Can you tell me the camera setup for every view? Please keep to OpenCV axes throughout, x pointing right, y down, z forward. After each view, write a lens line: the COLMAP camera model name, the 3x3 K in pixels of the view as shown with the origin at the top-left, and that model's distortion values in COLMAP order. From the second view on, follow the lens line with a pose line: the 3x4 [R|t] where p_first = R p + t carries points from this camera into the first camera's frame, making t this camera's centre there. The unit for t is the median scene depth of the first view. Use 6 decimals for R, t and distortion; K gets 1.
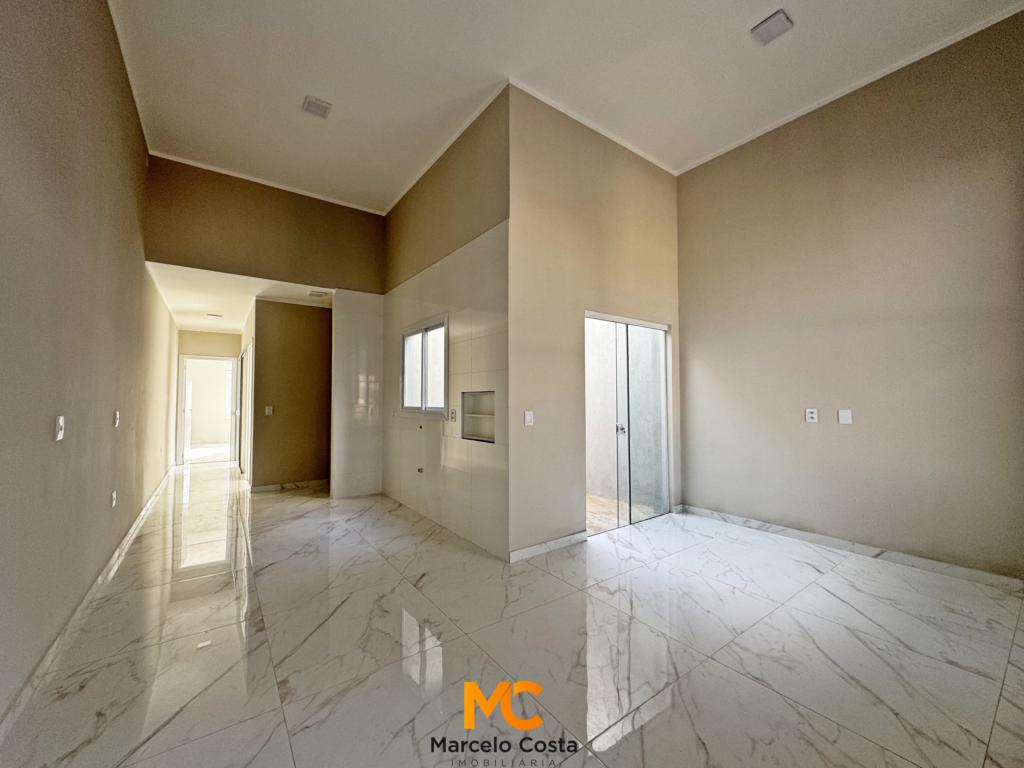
lens RADIAL K [[406.4, 0, 510.6], [0, 406.4, 382.6], [0, 0, 1]] dist [0.000692, -0.000294]
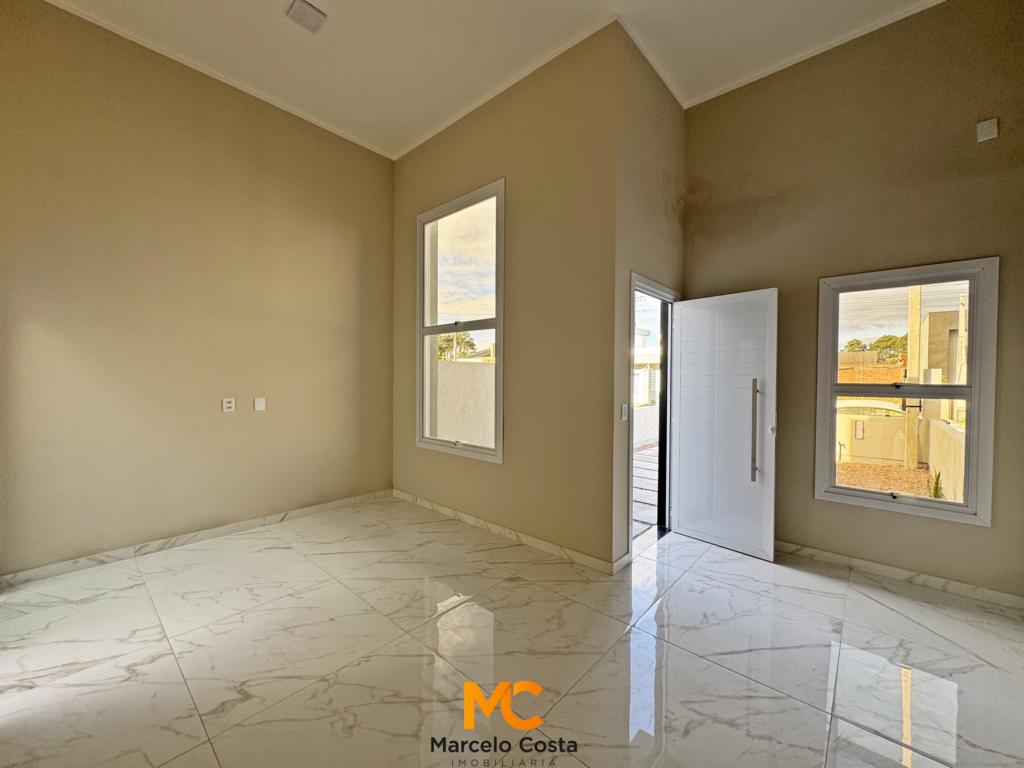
lens RADIAL K [[406.4, 0, 511.3], [0, 406.4, 382.9], [0, 0, 1]] dist [0.000692, -0.000294]
pose [[-0.212734, -0.013313, 0.977019, -0.322335], [-0.047611, 0.998861, 0.003244, -0.006481], [-0.975950, -0.045827, -0.213125, 0.506153]]
